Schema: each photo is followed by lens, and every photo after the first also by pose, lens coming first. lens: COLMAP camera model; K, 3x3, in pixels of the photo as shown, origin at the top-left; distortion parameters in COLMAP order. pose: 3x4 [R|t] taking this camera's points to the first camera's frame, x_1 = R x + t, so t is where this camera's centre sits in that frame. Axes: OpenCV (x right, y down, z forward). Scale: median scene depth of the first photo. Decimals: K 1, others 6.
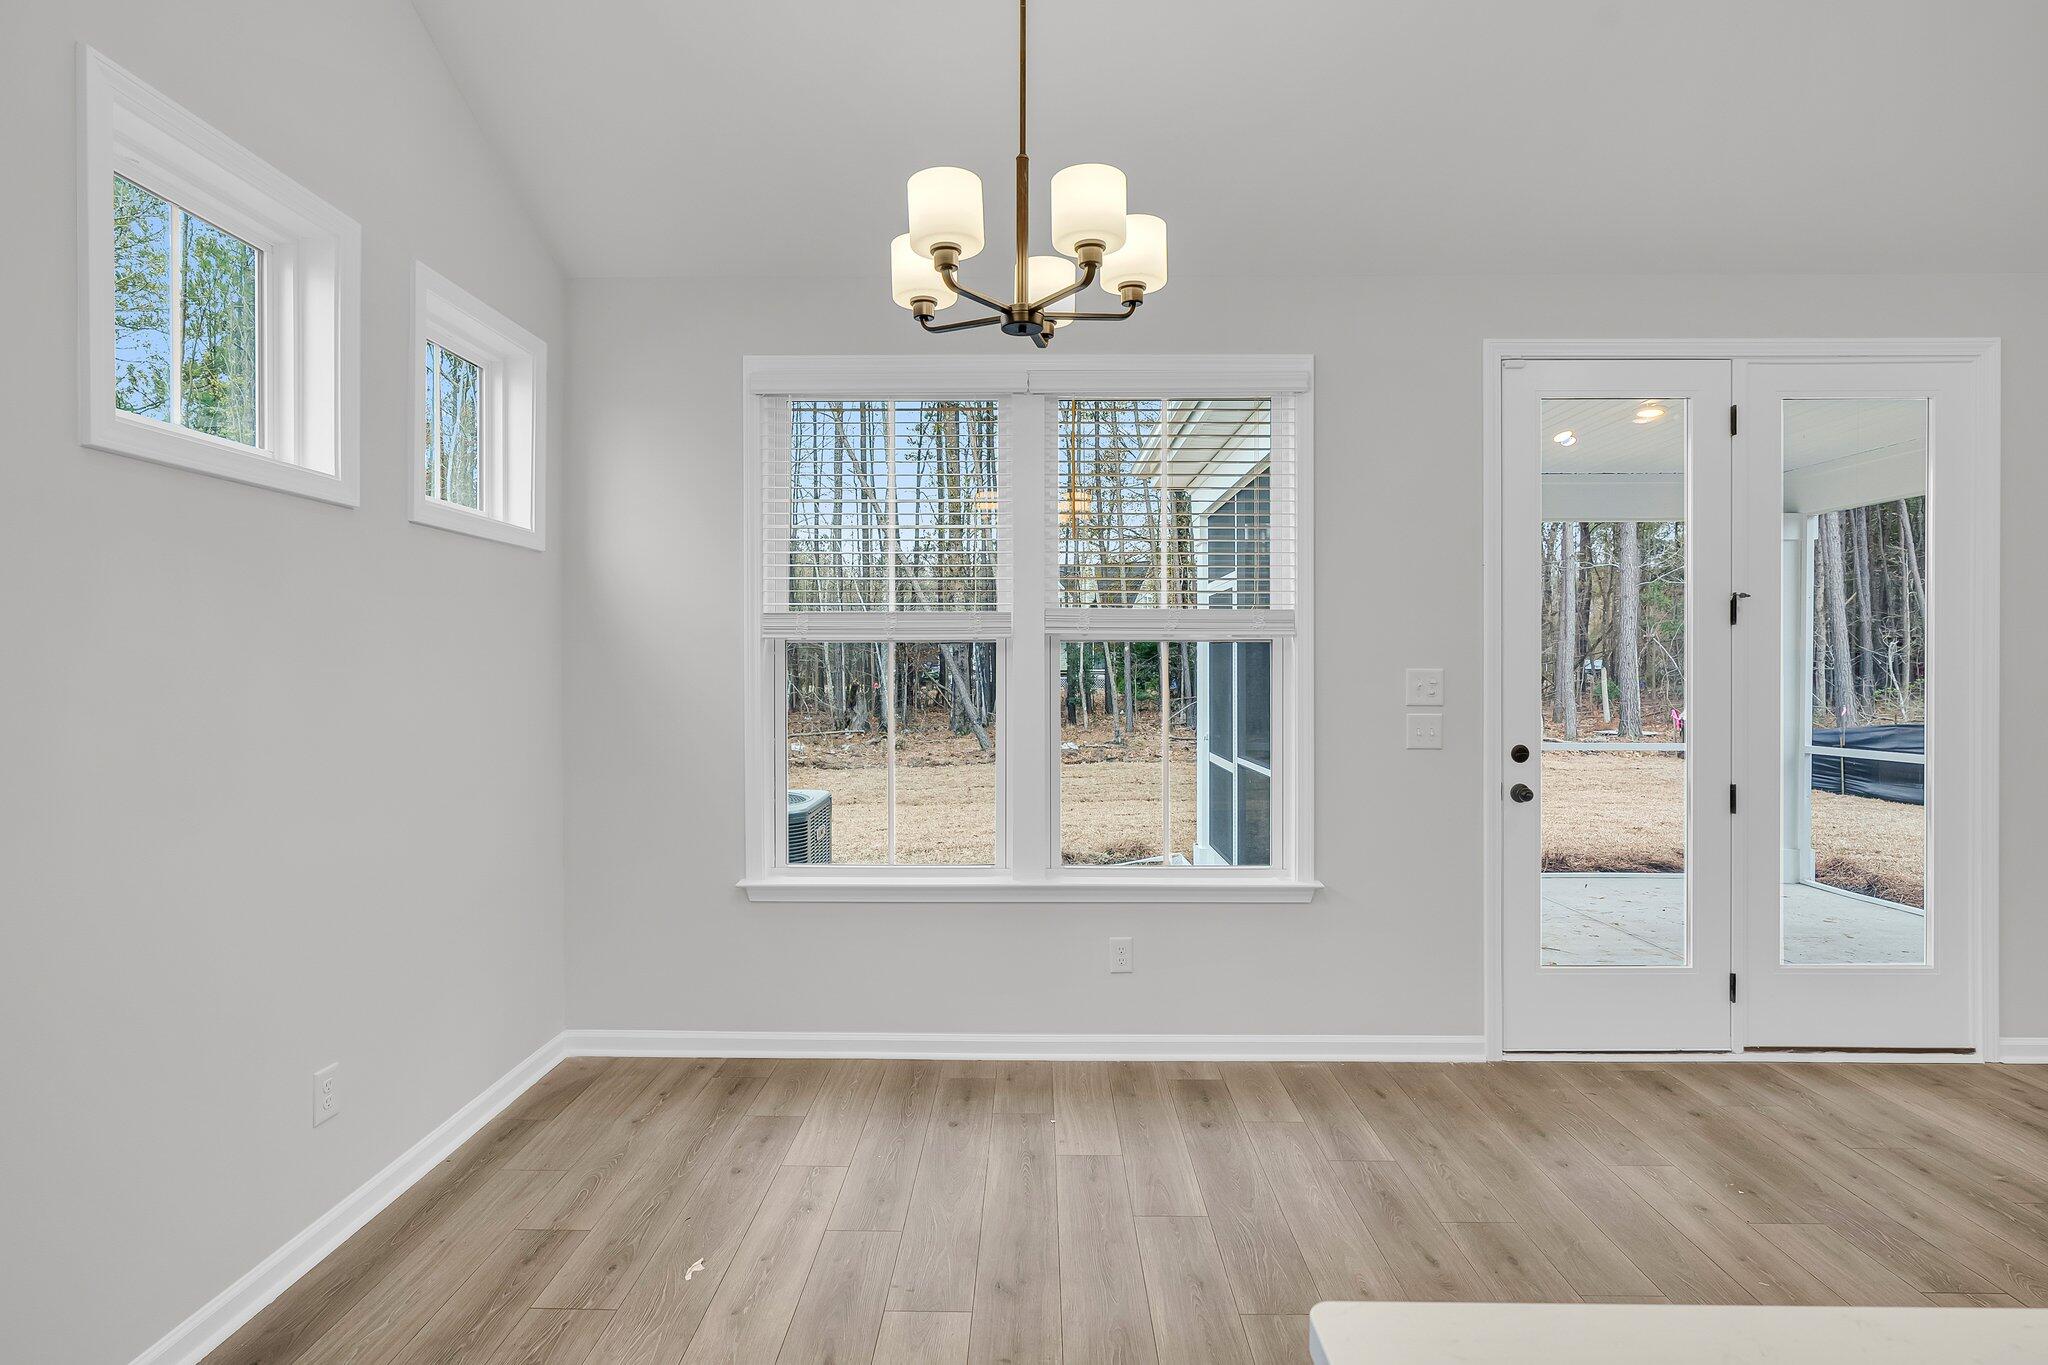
lens RADIAL K [[989.9, 0, 1017.2], [0, 989.9, 668.7], [0, 0, 1]] dist [-0.002054, 0.000117]
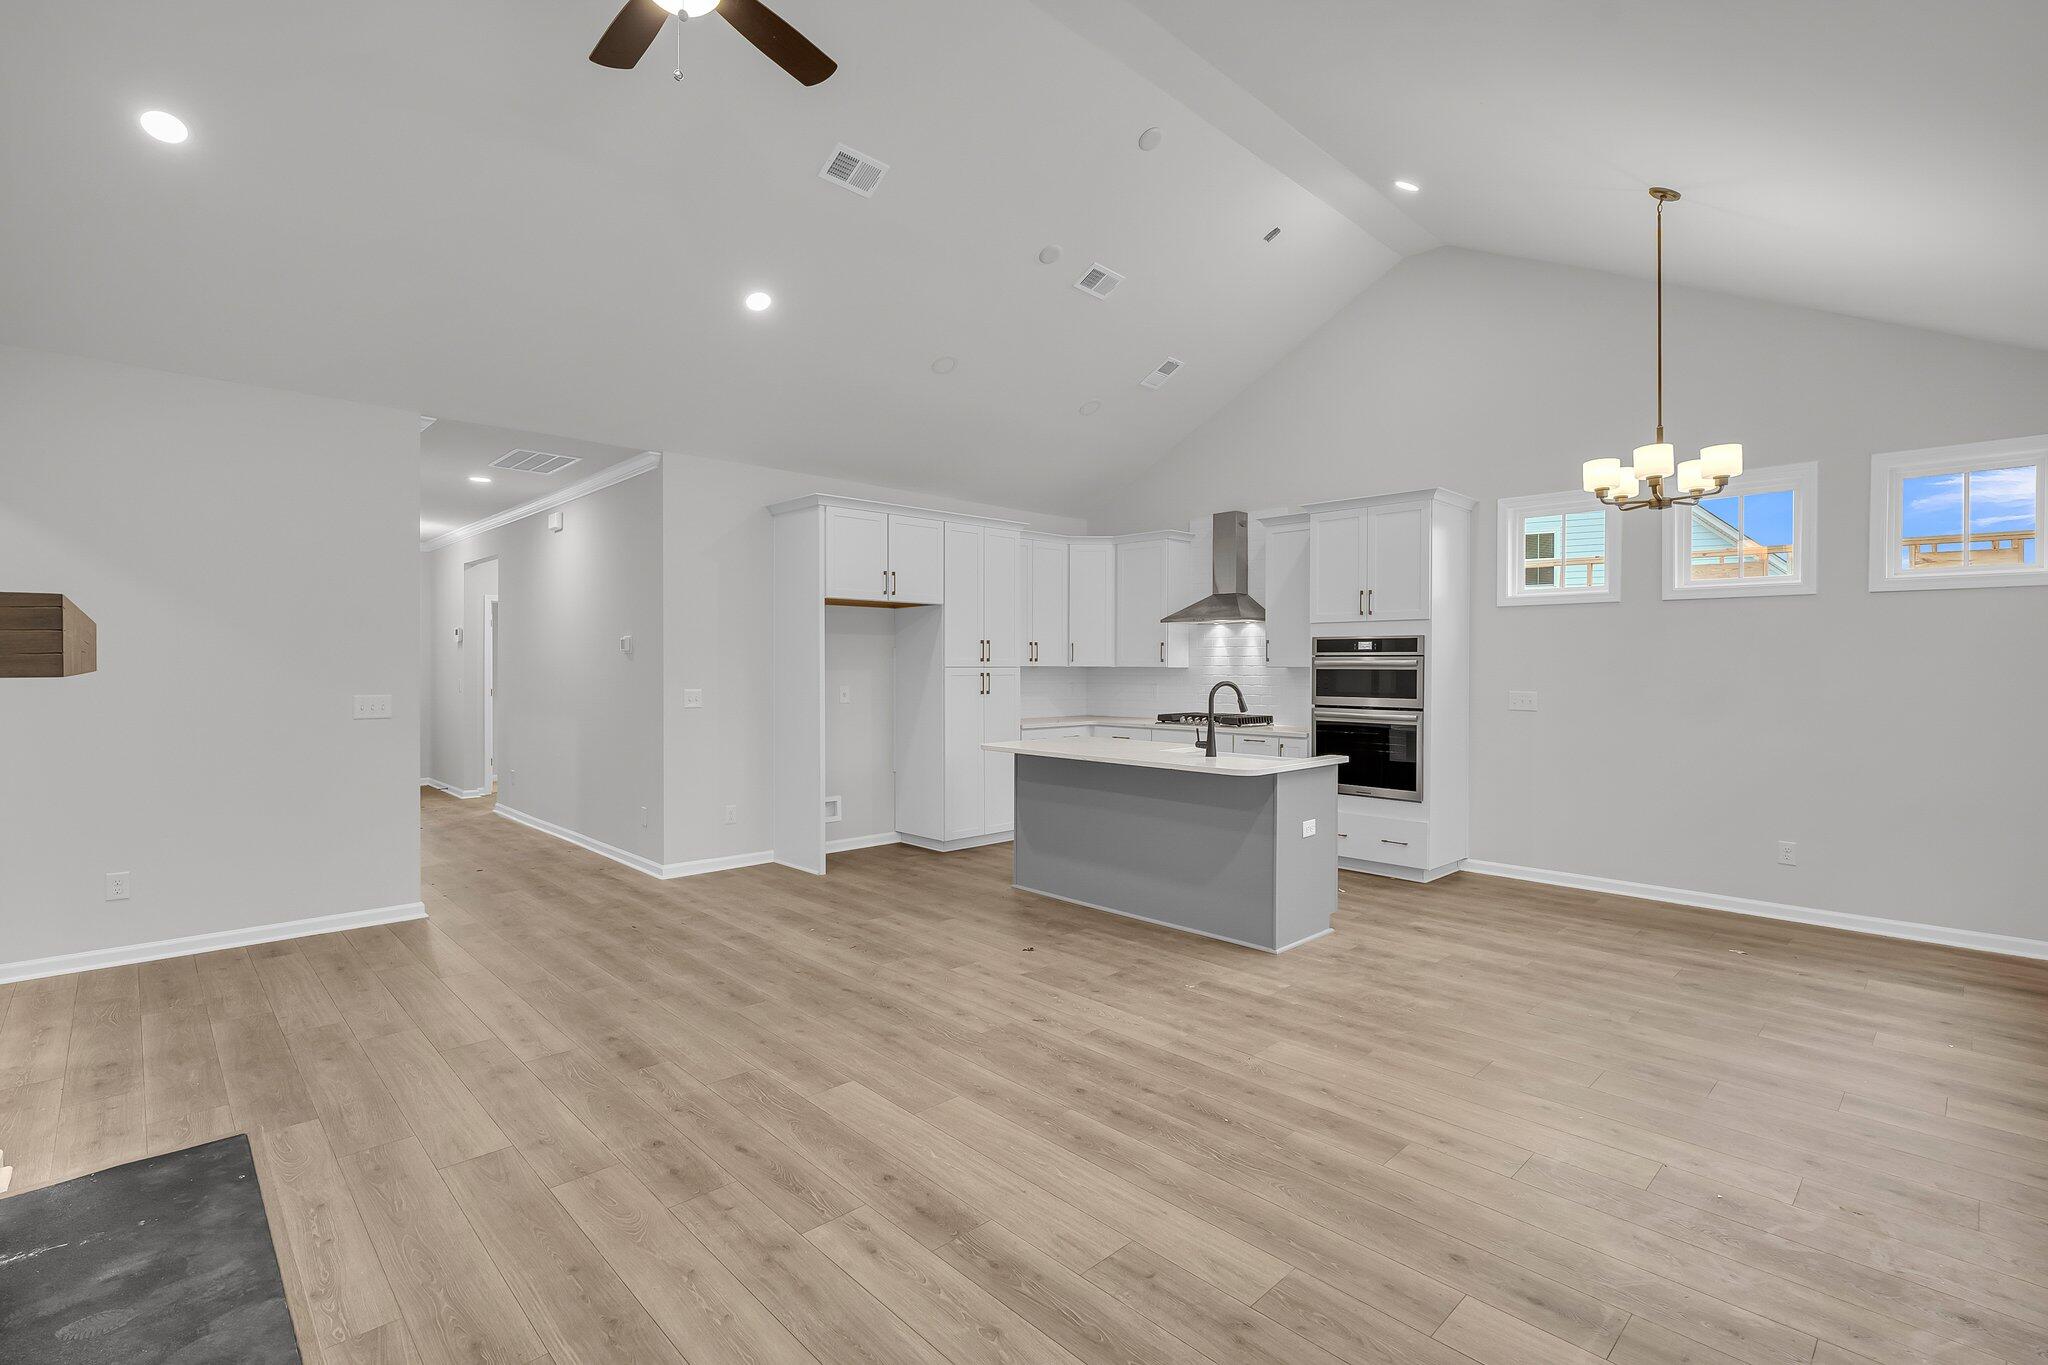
lens RADIAL K [[937.6, 0, 1020.2], [0, 937.6, 676.2], [0, 0, 1]] dist [-0.007846, 0.001823]
pose [[-0.719303, 0.007714, -0.694653, 1.389831], [-0.001981, 0.999911, 0.013156, -0.002531], [0.694693, 0.010839, -0.719224, 0.826219]]
